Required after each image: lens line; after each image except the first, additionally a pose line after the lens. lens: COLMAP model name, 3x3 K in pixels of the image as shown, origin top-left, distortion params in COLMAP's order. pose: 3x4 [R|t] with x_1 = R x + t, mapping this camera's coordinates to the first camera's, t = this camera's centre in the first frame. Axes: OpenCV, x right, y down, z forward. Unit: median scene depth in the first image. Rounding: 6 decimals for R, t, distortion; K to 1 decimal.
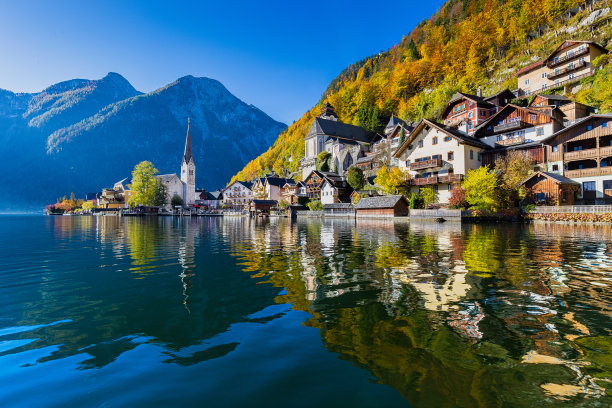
lens RADIAL K [[279.0, 0, 304.6], [0, 279.0, 201.5], [0, 0, 1]] dist [-0.012616, -0.000279]
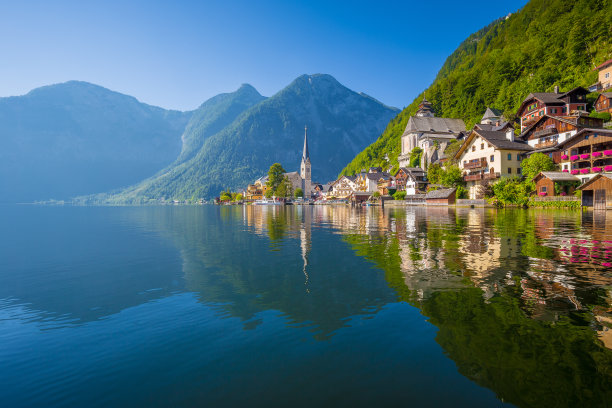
lens RADIAL K [[279.0, 0, 302.0], [0, 279.0, 201.0], [0, 0, 1]] dist [-0.012616, -0.000279]
pose [[0.918377, -0.005044, -0.395674, 0.085819], [0.020356, 0.999197, 0.034510, -0.010232], [0.395182, -0.039748, 0.917743, -0.226966]]
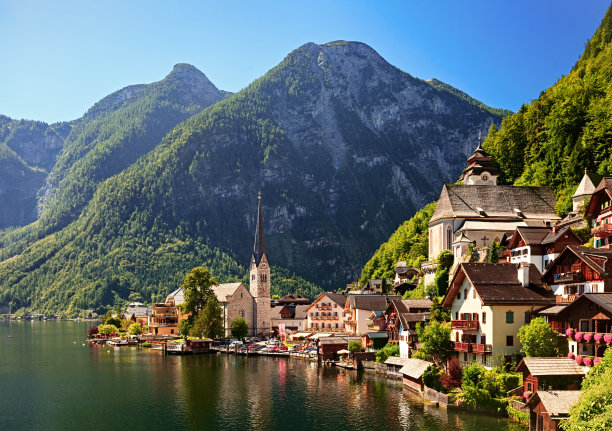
lens RADIAL K [[601.1, 0, 294.3], [0, 601.1, 295.9], [0, 0, 1]] dist [0.023199, 0.000000]
pose [[0.907389, -0.015016, -0.420024, 0.294863], [0.021278, 0.999721, 0.010227, -0.099115], [0.419753, -0.018217, 0.907455, -0.276389]]
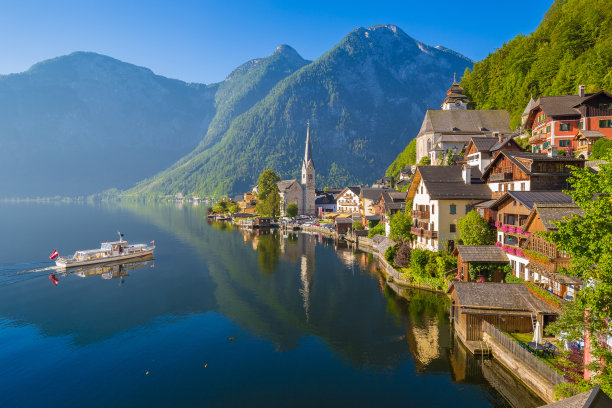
lens RADIAL K [[363.7, 0, 308.5], [0, 363.7, 202.9], [0, 0, 1]] dist [0.011808, 0.000806]
pose [[0.851573, 0.005384, -0.524208, 0.323239], [0.026828, 0.998189, 0.053834, -0.104817], [0.523549, -0.059907, 0.849887, -0.113549]]
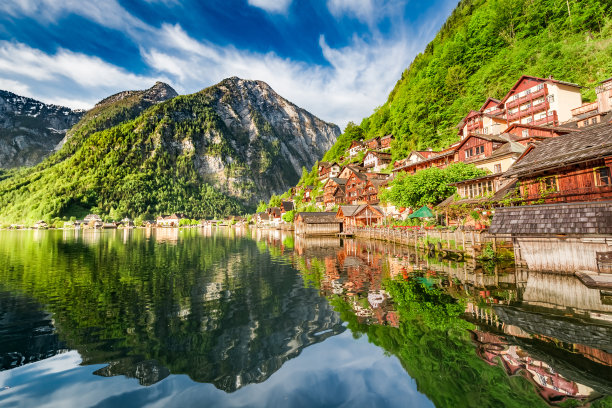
lens RADIAL K [[263.7, 0, 305.8], [0, 263.7, 201.4], [0, 0, 1]] dist [0.016422, 0.000750]
pose [[0.991288, -0.021351, -0.129973, -1.149293], [0.016376, 0.999096, -0.039229, 0.091354], [0.130693, 0.036759, 0.990741, 2.700708]]
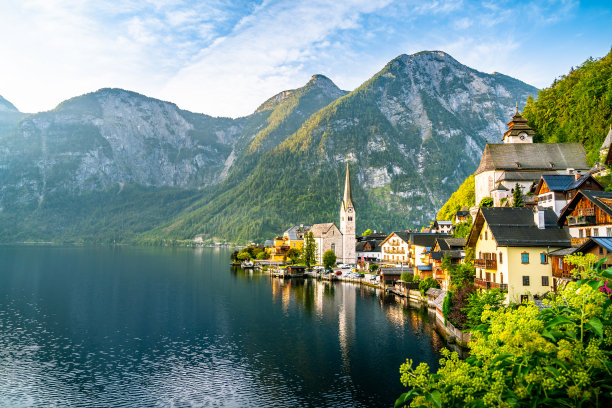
lens RADIAL K [[421.0, 0, 306.4], [0, 421.0, 200.1], [0, 0, 1]] dist [-0.025425, 0.007755]
pose [[0.800114, -0.054313, -0.597384, 0.321004], [0.017917, 0.997612, -0.066705, -0.103368], [0.599580, 0.042668, 0.799177, -0.130368]]
